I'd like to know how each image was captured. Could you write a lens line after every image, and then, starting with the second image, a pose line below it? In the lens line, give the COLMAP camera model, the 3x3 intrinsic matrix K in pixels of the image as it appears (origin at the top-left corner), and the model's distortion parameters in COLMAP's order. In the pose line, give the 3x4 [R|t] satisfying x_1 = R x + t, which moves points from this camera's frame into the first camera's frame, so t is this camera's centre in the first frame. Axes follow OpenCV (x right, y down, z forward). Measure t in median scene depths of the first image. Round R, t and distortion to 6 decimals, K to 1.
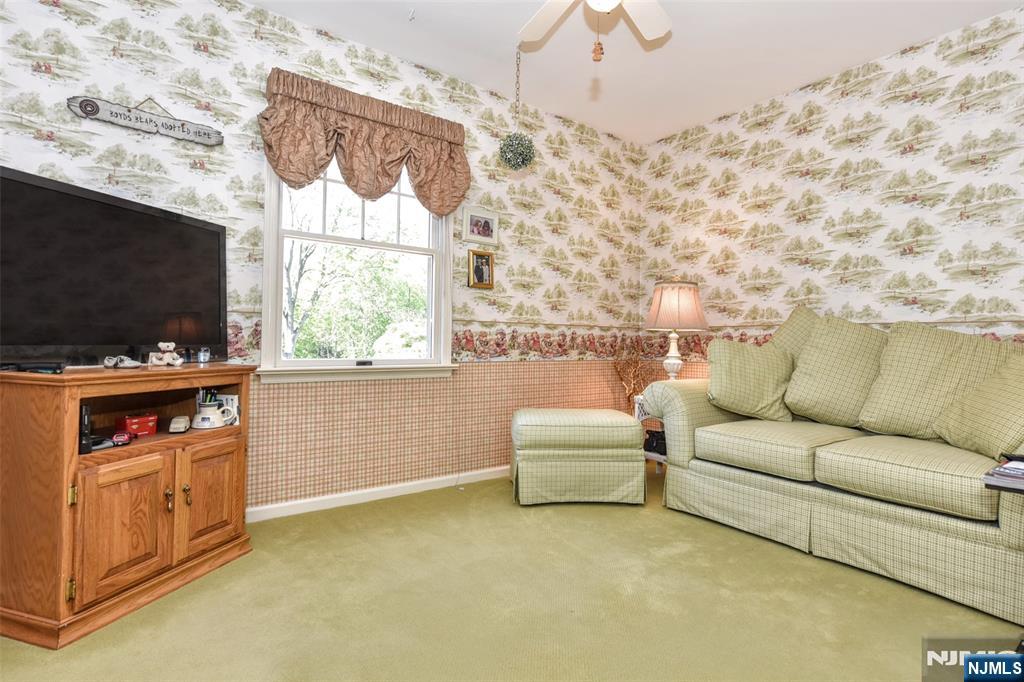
lens RADIAL K [[520.6, 0, 512.3], [0, 520.6, 338.1], [0, 0, 1]] dist [-0.011790, -0.000515]
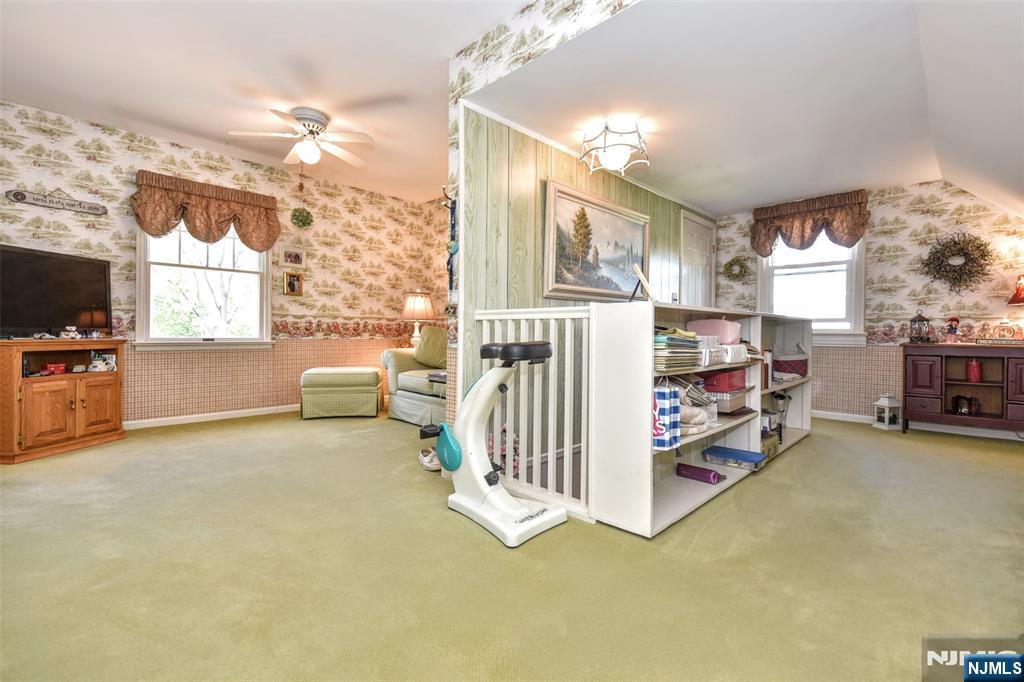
lens RADIAL K [[447.2, 0, 513.7], [0, 447.2, 339.9], [0, 0, 1]] dist [-0.012591, -0.000361]
pose [[0.985511, -0.005137, 0.169535, 0.520511], [0.000795, 0.999670, 0.025669, 0.014023], [-0.169611, -0.025163, 0.985190, -0.689099]]
